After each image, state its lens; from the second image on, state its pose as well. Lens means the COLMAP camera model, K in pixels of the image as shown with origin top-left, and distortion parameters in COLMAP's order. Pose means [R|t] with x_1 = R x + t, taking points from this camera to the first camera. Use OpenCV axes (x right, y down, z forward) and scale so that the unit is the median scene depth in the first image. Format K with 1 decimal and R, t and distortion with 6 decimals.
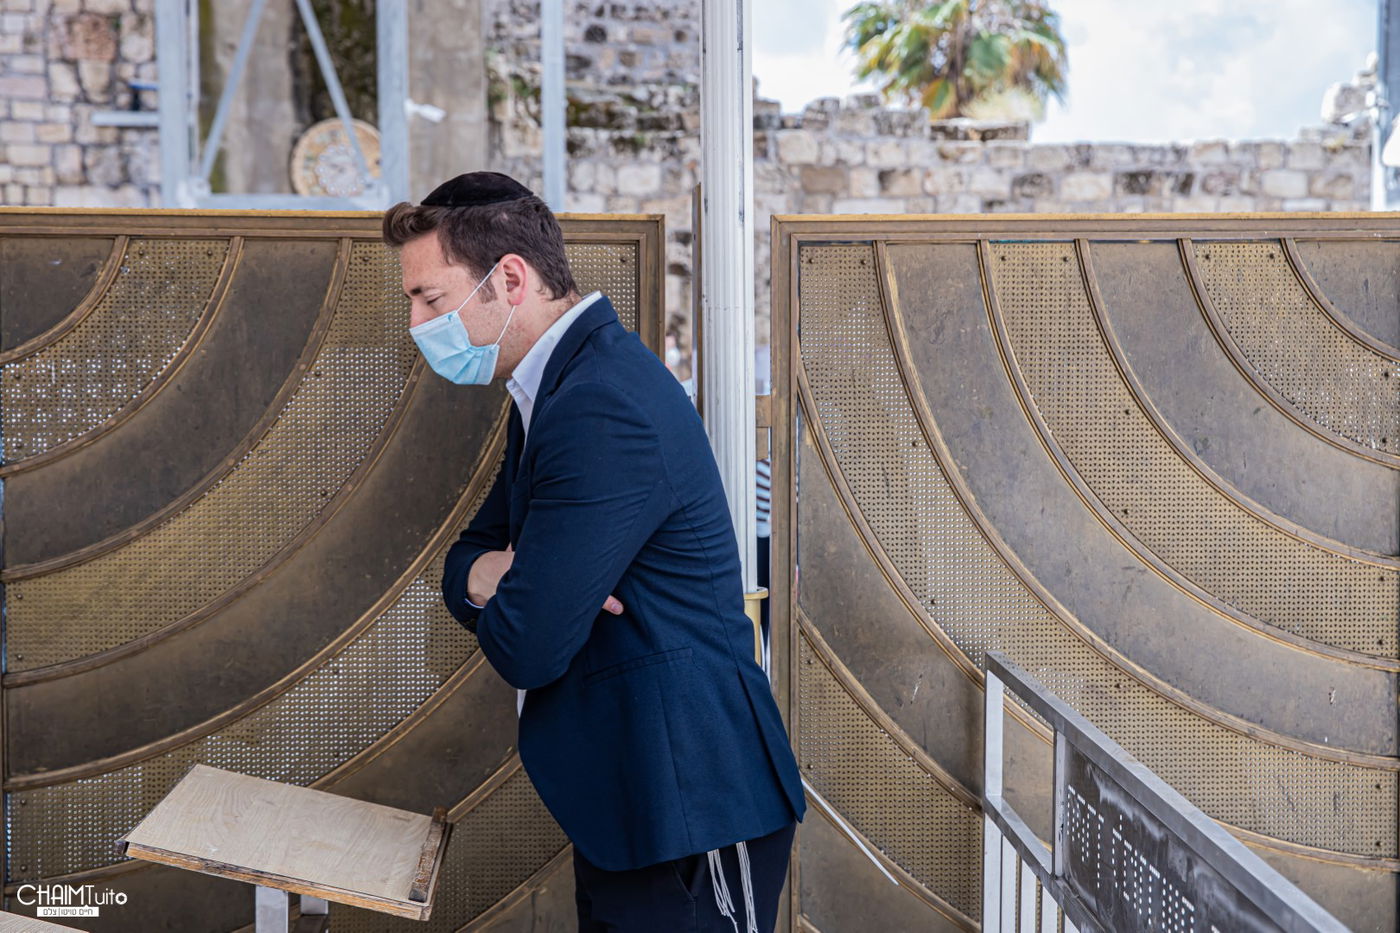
lens RADIAL K [[1981.2, 0, 703.8], [0, 1981.2, 464.9], [0, 0, 1]] dist [0.106821, 0.000000]
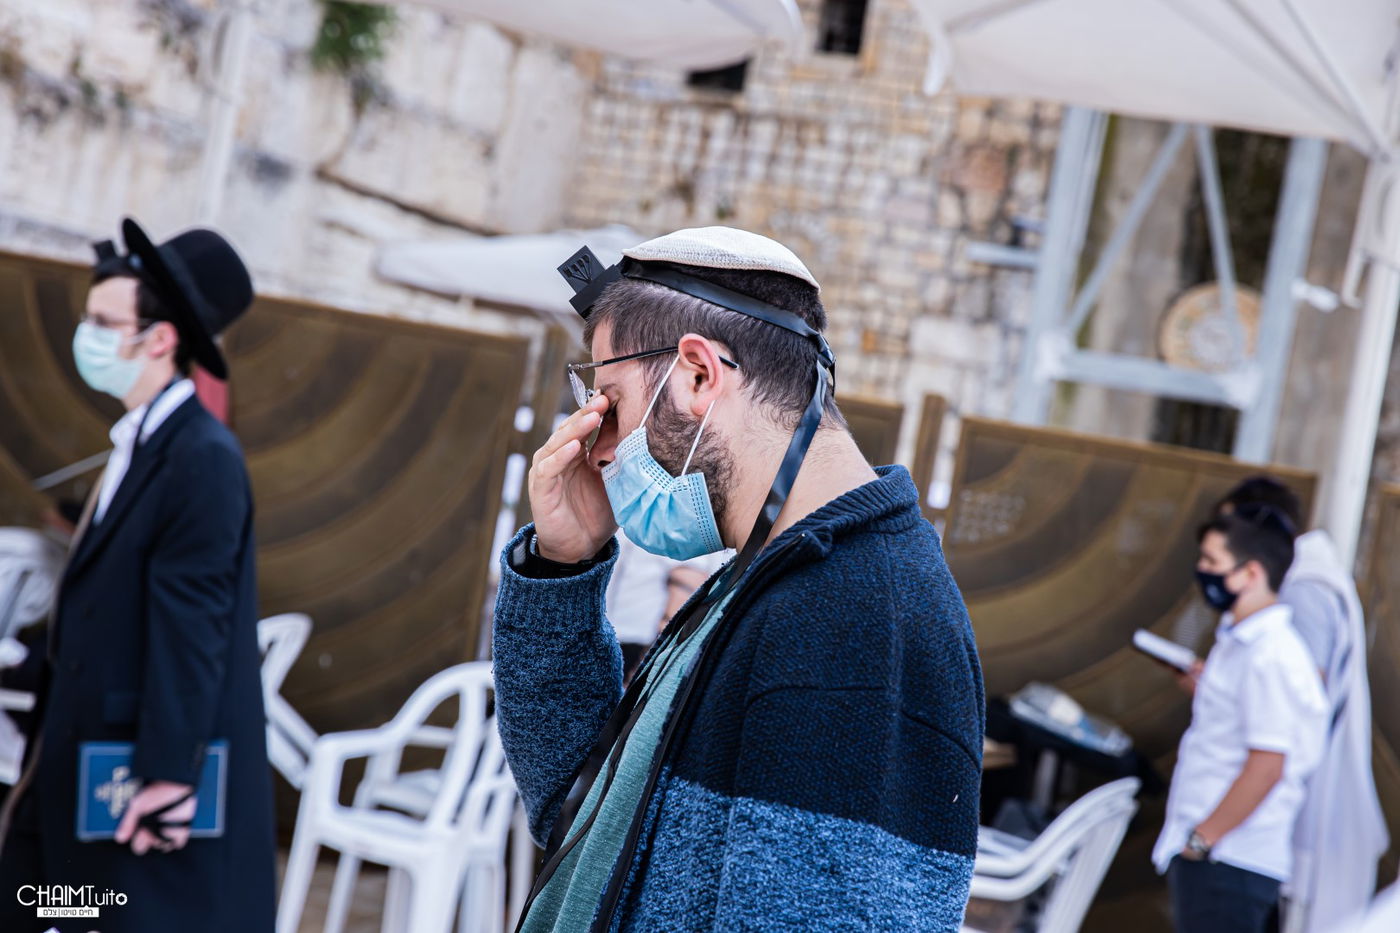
lens RADIAL K [[2906.6, 0, 702.1], [0, 2906.6, 466.8], [0, 0, 1]] dist [0.264092, 0.000000]
pose [[0.923837, 0.161579, -0.347013, 0.075652], [-0.190274, 0.980455, -0.050030, 0.021427], [0.332147, 0.112247, 0.936525, -0.329519]]
